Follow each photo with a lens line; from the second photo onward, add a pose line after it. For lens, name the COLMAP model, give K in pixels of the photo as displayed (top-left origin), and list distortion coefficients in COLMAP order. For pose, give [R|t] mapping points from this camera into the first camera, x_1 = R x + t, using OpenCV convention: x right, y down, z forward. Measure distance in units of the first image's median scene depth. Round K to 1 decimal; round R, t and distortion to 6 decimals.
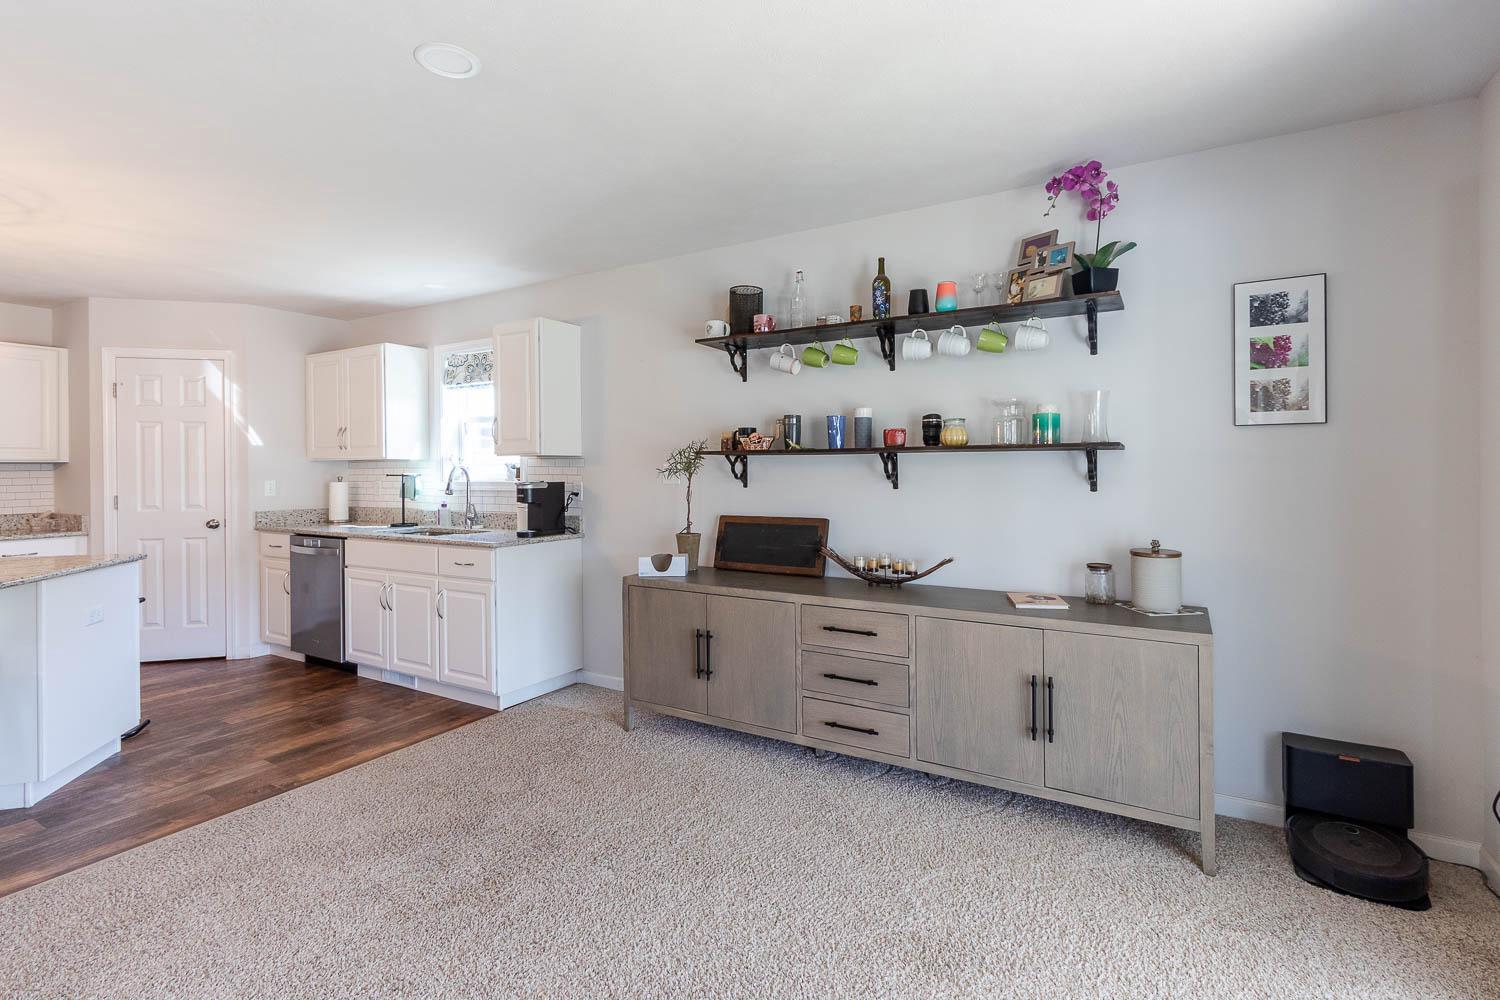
lens RADIAL K [[712.6, 0, 760.6], [0, 712.6, 470.8], [0, 0, 1]] dist [-0.000162, -0.000961]
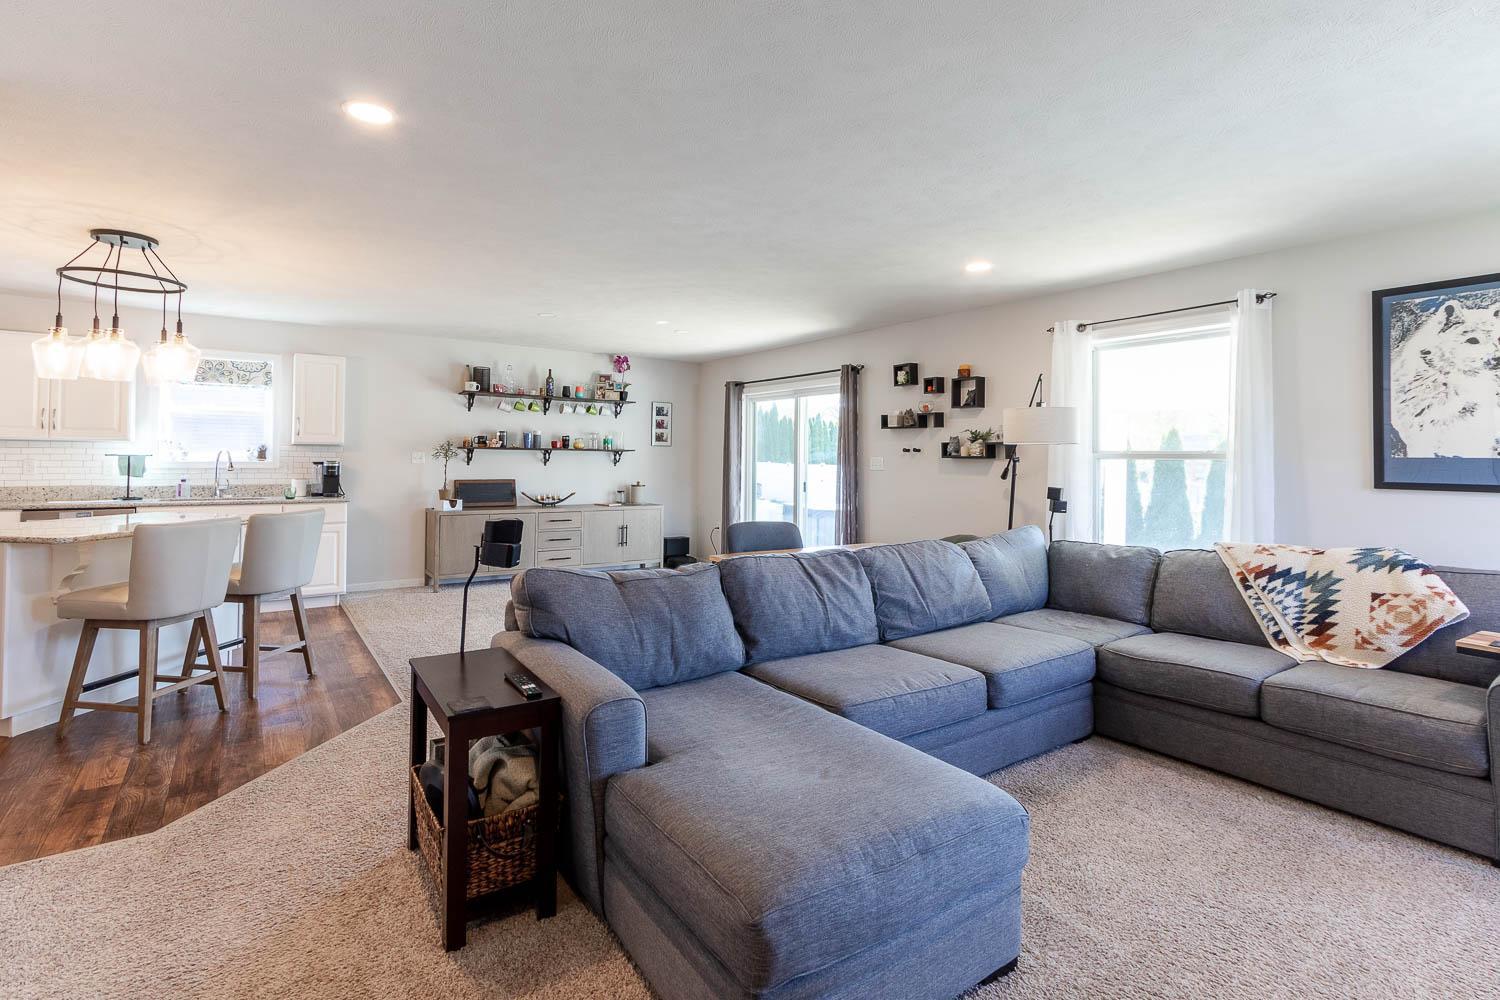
lens RADIAL K [[712.6, 0, 725.6], [0, 712.6, 453.0], [0, 0, 1]] dist [-0.000162, -0.000961]
pose [[0.410778, 0.017743, 0.911563, -1.772506], [-0.012437, 0.999827, -0.013856, 0.009529], [-0.911651, -0.005646, 0.410927, -0.529724]]
